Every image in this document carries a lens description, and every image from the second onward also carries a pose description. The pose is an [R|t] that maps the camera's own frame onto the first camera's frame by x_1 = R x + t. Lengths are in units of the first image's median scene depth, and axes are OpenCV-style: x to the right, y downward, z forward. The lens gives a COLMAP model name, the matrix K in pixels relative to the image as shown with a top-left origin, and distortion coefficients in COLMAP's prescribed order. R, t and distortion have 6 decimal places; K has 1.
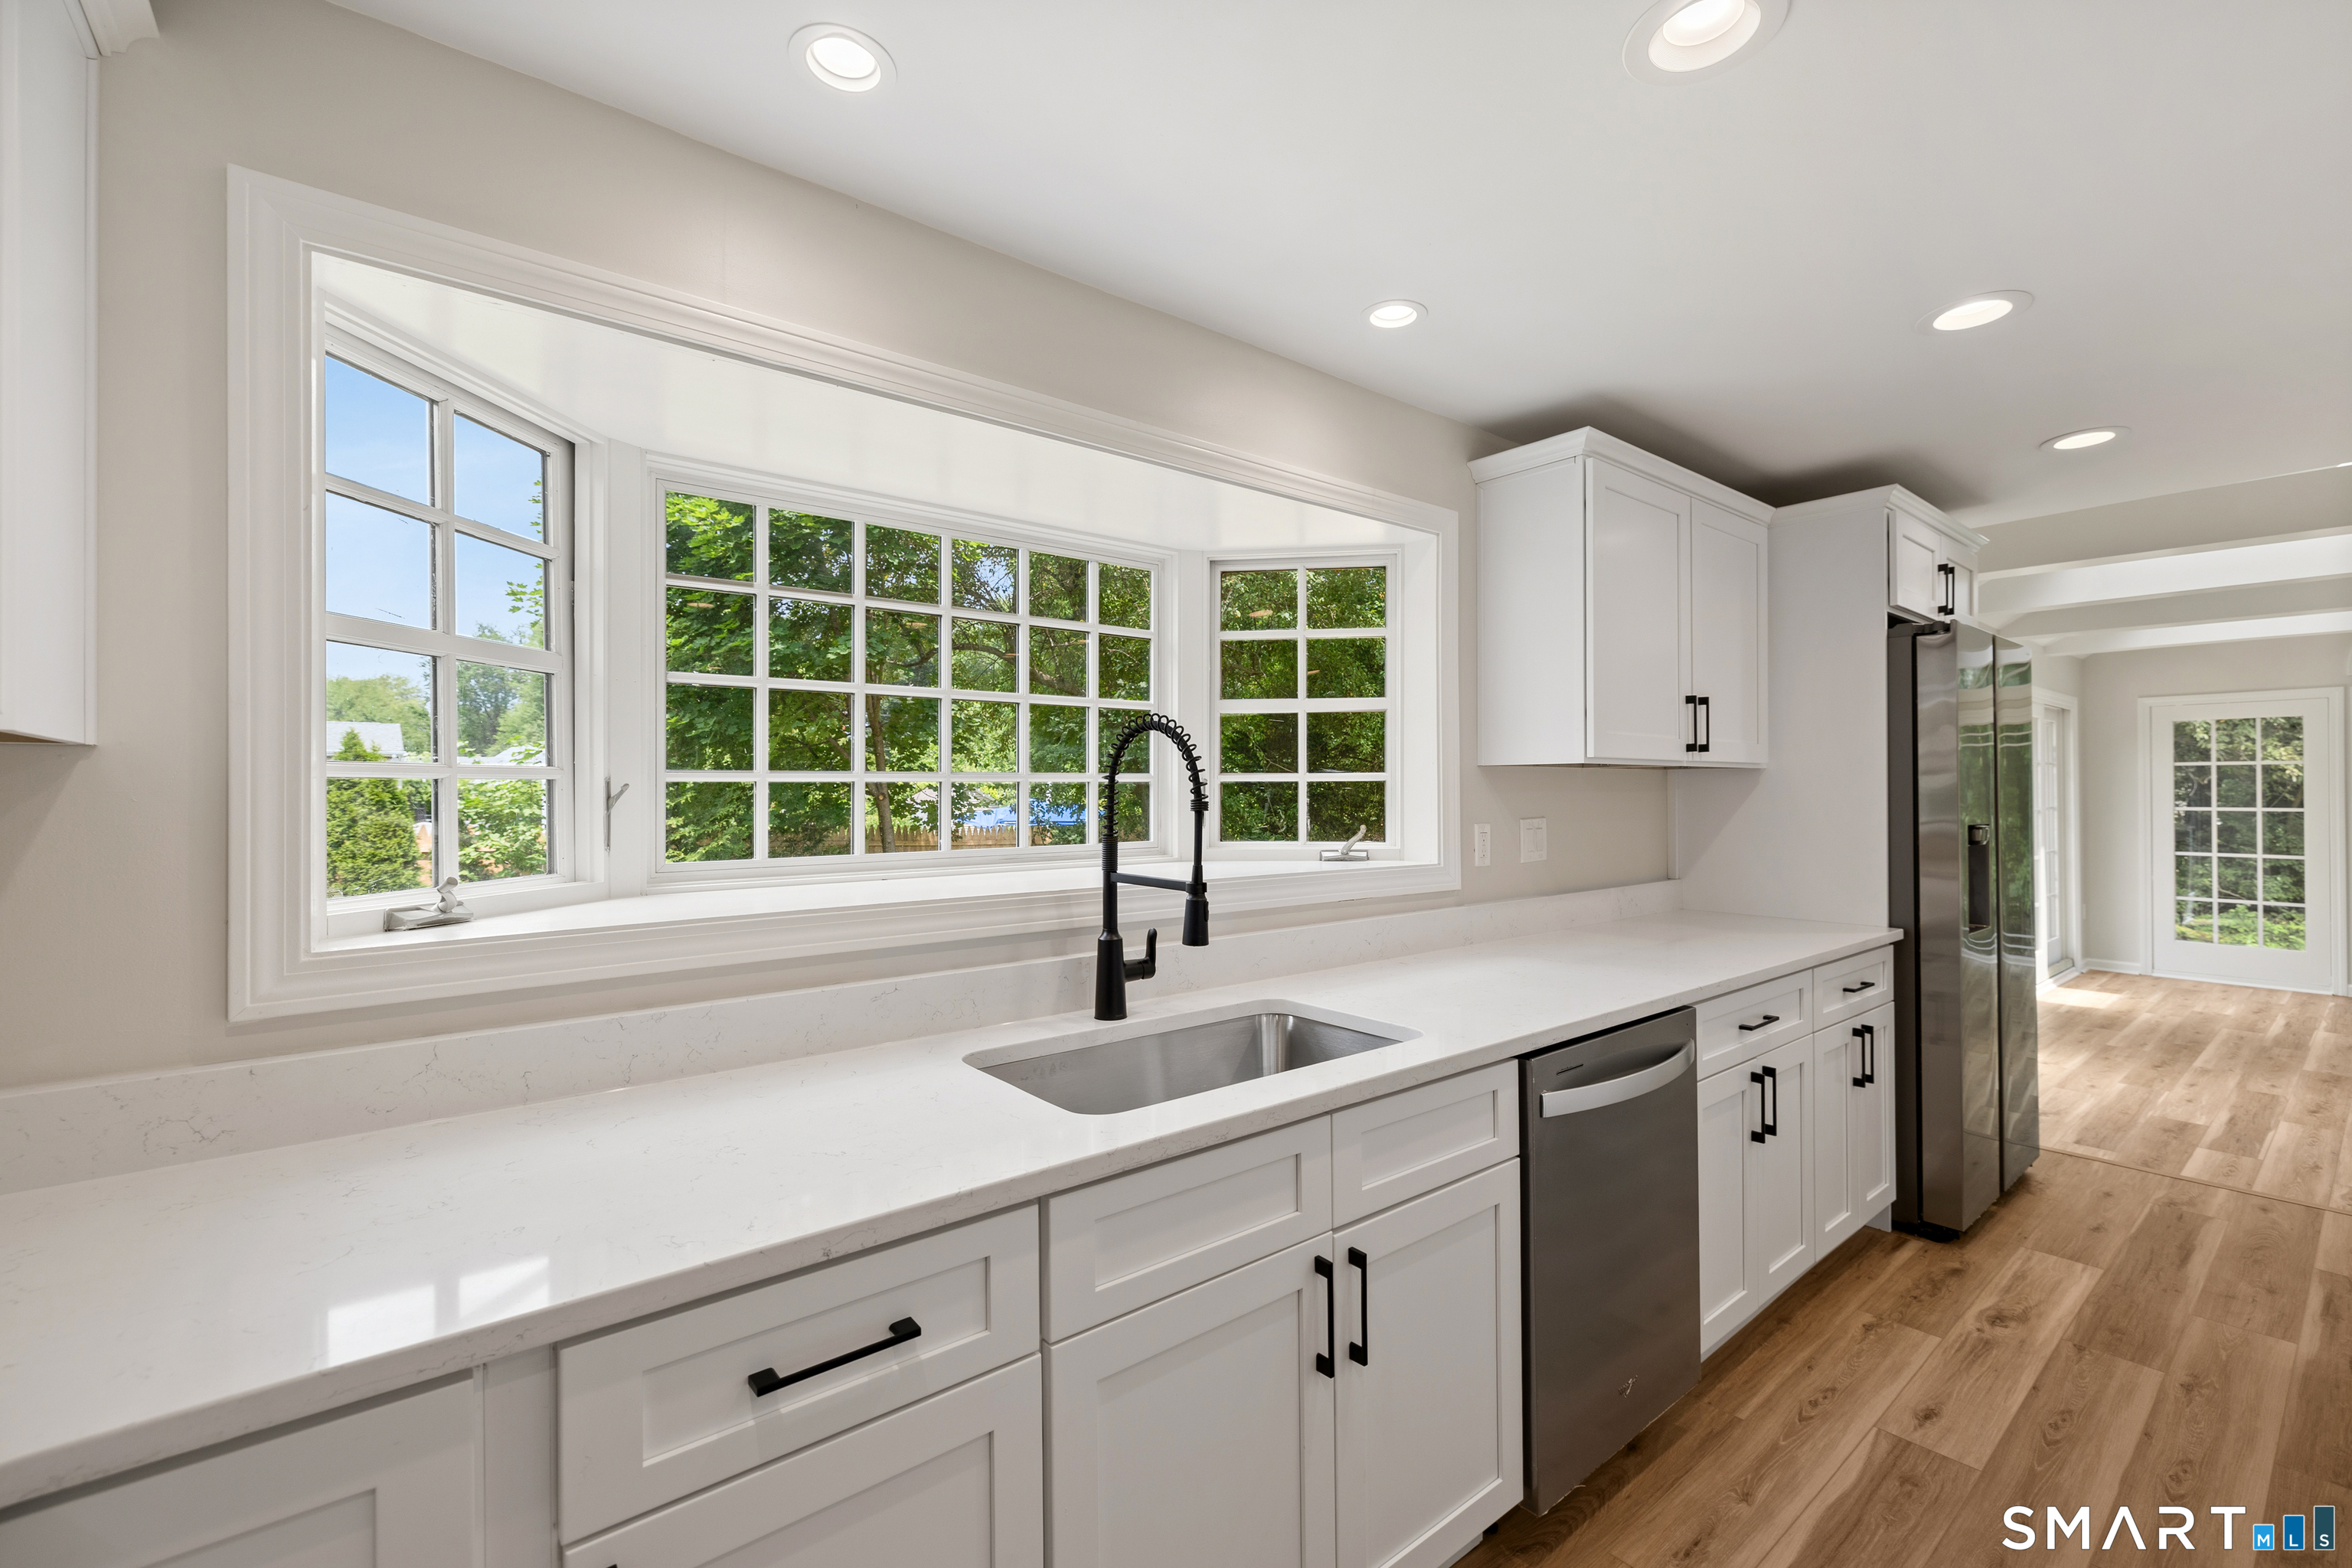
lens RADIAL K [[1000.7, 0, 1195.4], [0, 1000.7, 784.4], [0, 0, 1]] dist [0.001748, -0.000266]
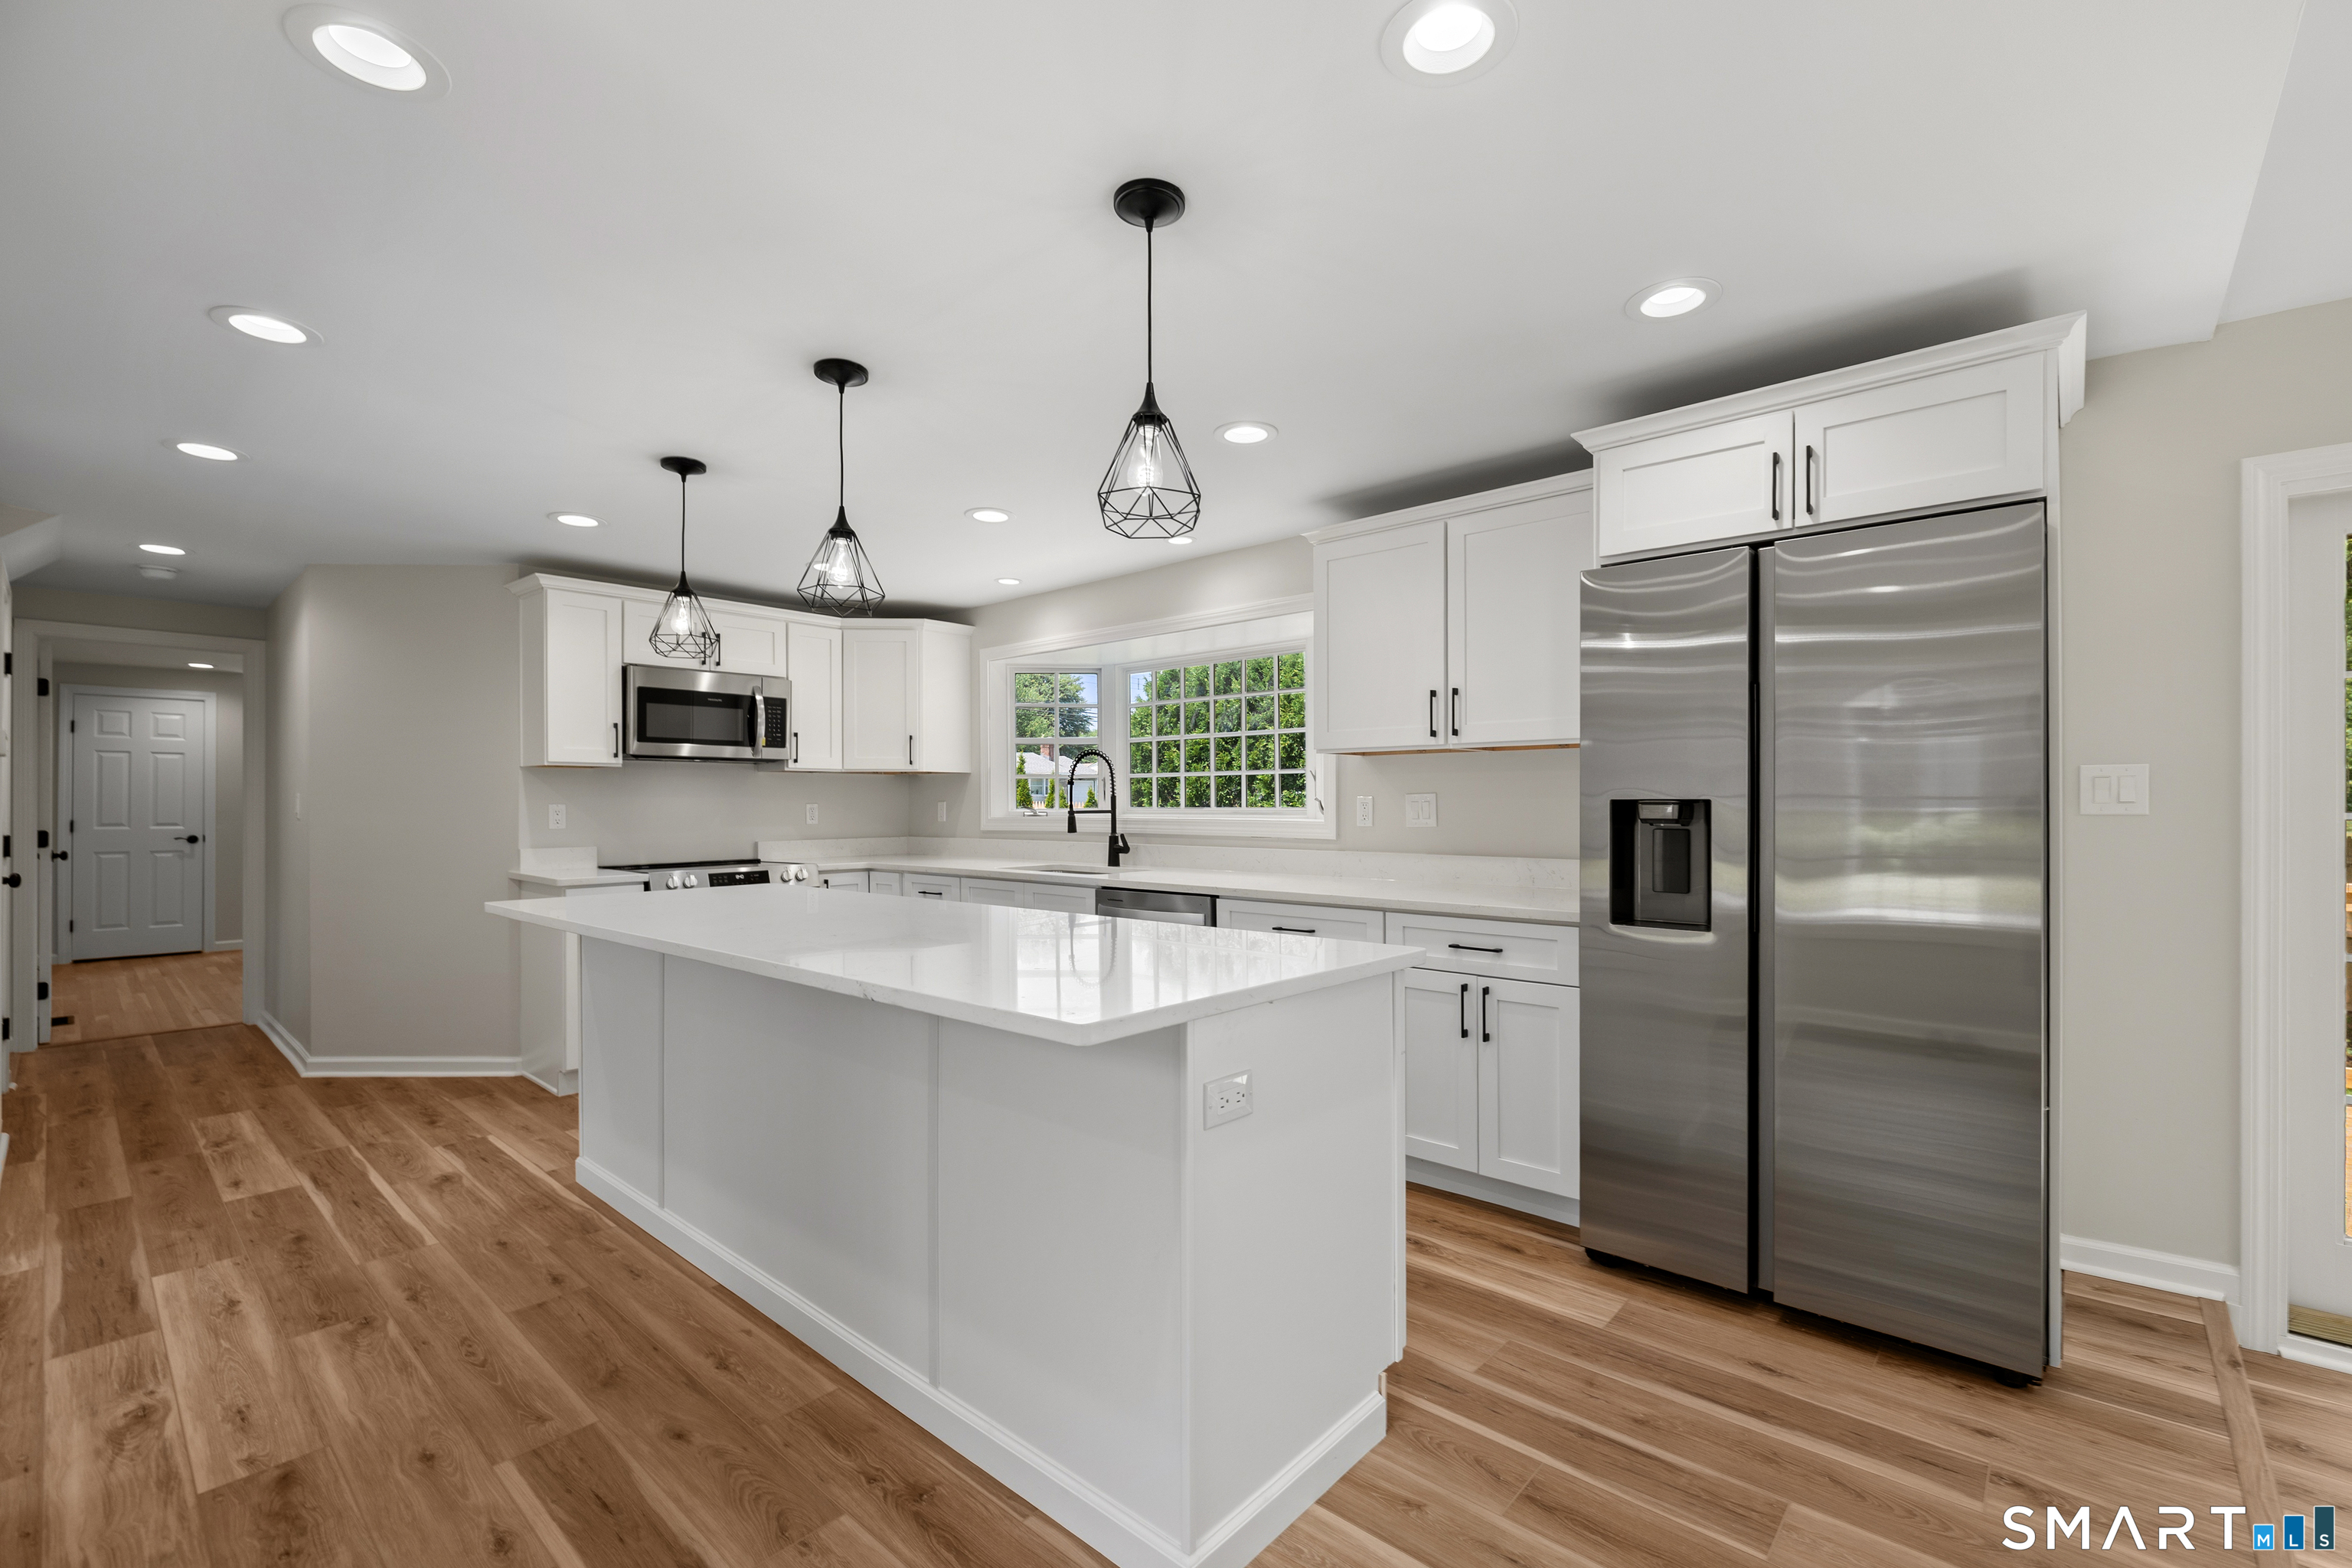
lens RADIAL K [[1009.4, 0, 1198.7], [0, 1009.4, 802.3], [0, 0, 1]] dist [0.002123, -0.000039]
pose [[0.157474, 0.002756, -0.987519, 1.746557], [0.008969, 0.999951, 0.004221, 0.040806], [0.987482, -0.009522, 0.157441, 0.559729]]
